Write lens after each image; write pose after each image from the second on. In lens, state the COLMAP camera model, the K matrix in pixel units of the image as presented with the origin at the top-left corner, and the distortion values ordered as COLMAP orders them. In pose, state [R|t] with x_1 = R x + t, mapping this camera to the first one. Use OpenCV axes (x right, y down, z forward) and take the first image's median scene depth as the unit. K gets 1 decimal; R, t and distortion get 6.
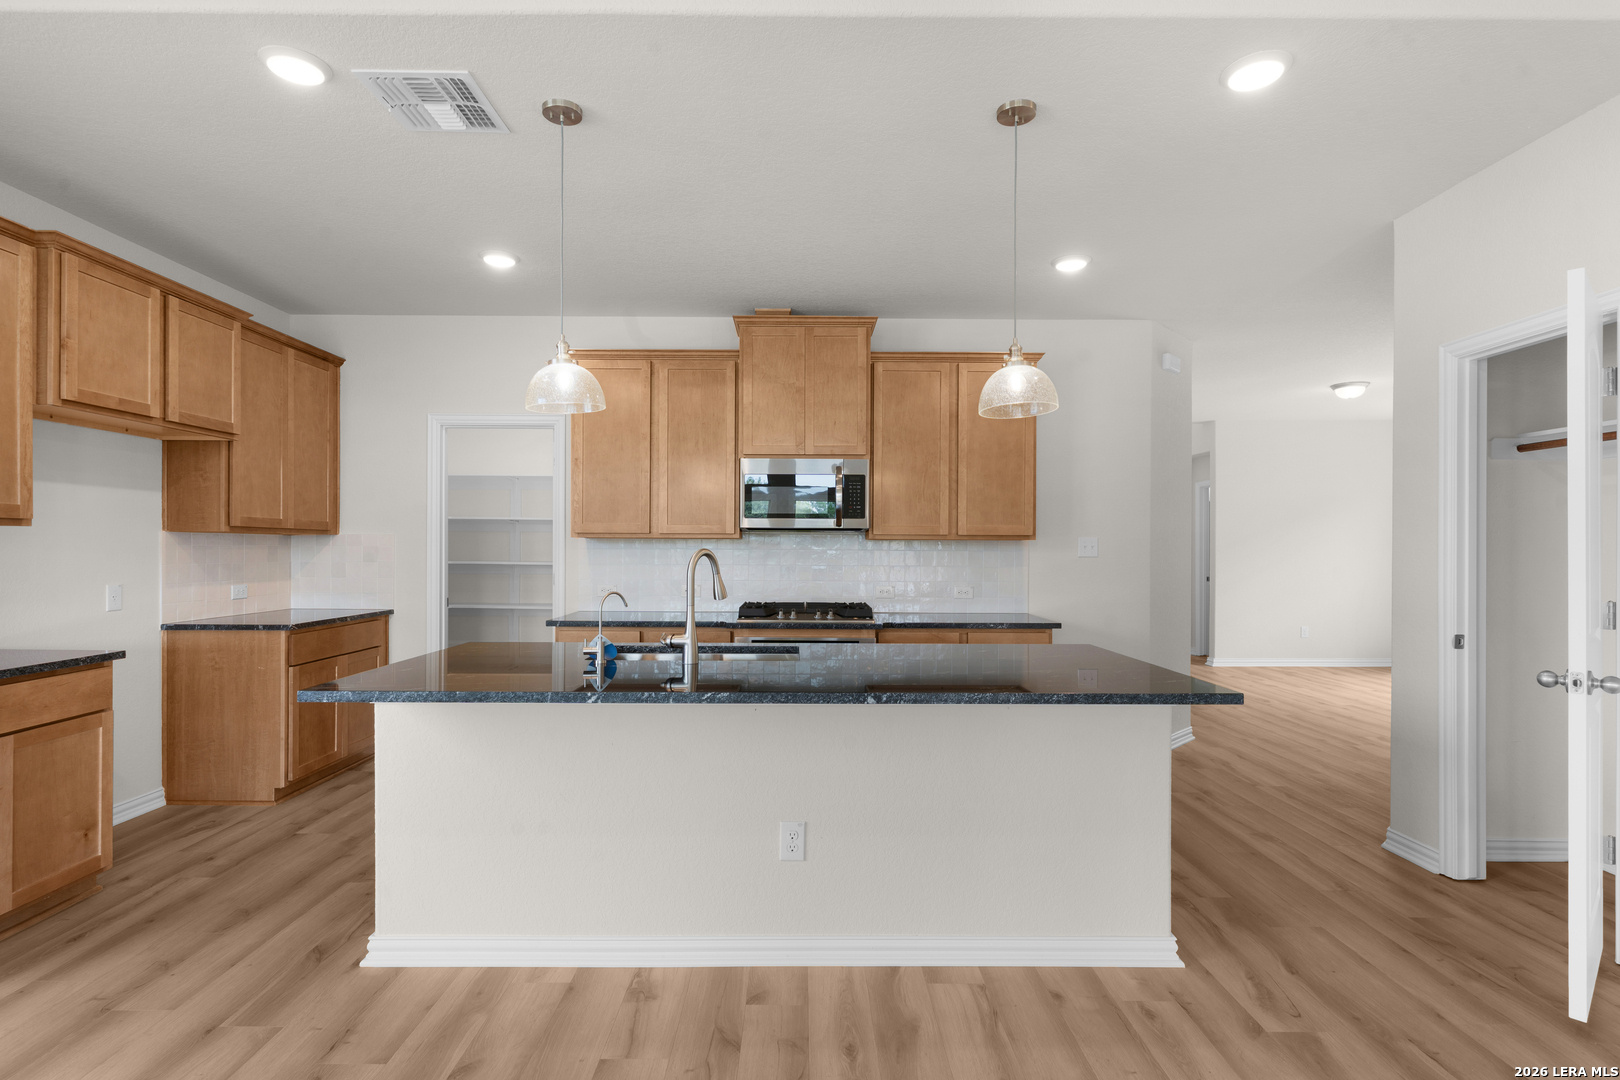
lens RADIAL K [[789.4, 0, 809.9], [0, 789.4, 547.7], [0, 0, 1]] dist [-0.004598, 0.000617]
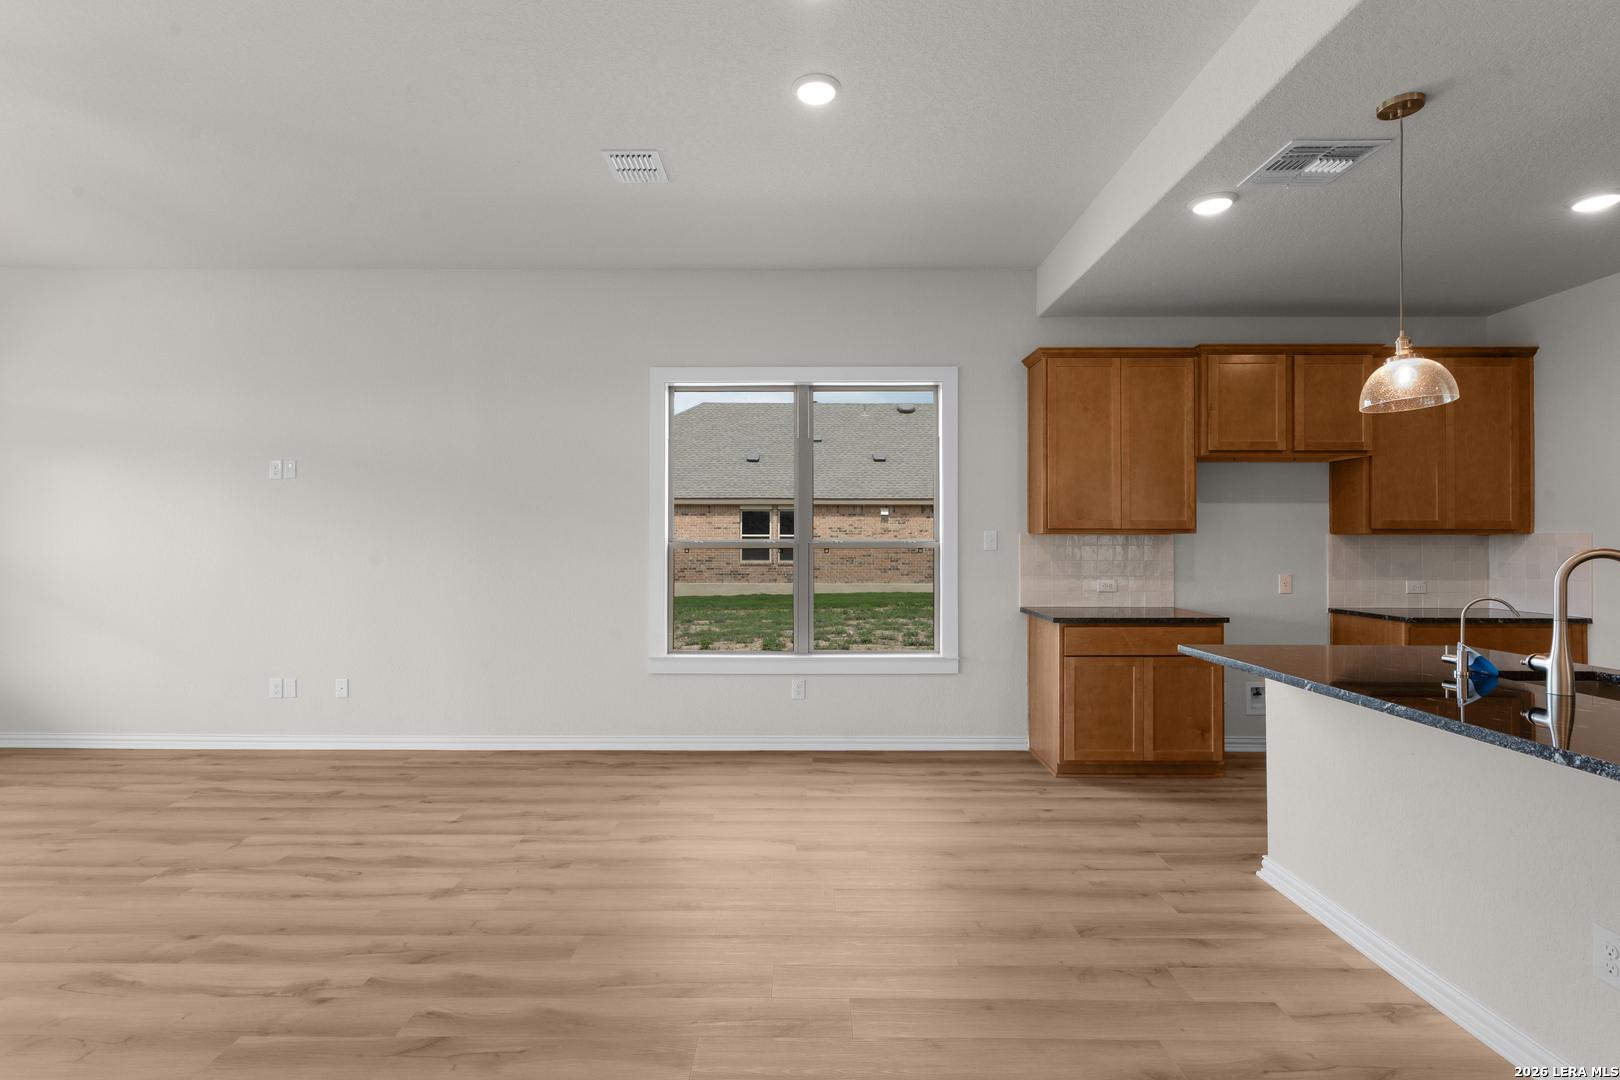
lens RADIAL K [[789.4, 0, 808.4], [0, 789.4, 538.9], [0, 0, 1]] dist [-0.004598, 0.000617]
pose [[-0.015242, -0.009392, -0.999840, 0.542792], [-0.002429, 0.999953, -0.009356, 0.000383], [0.999881, 0.002286, -0.015264, 0.218330]]
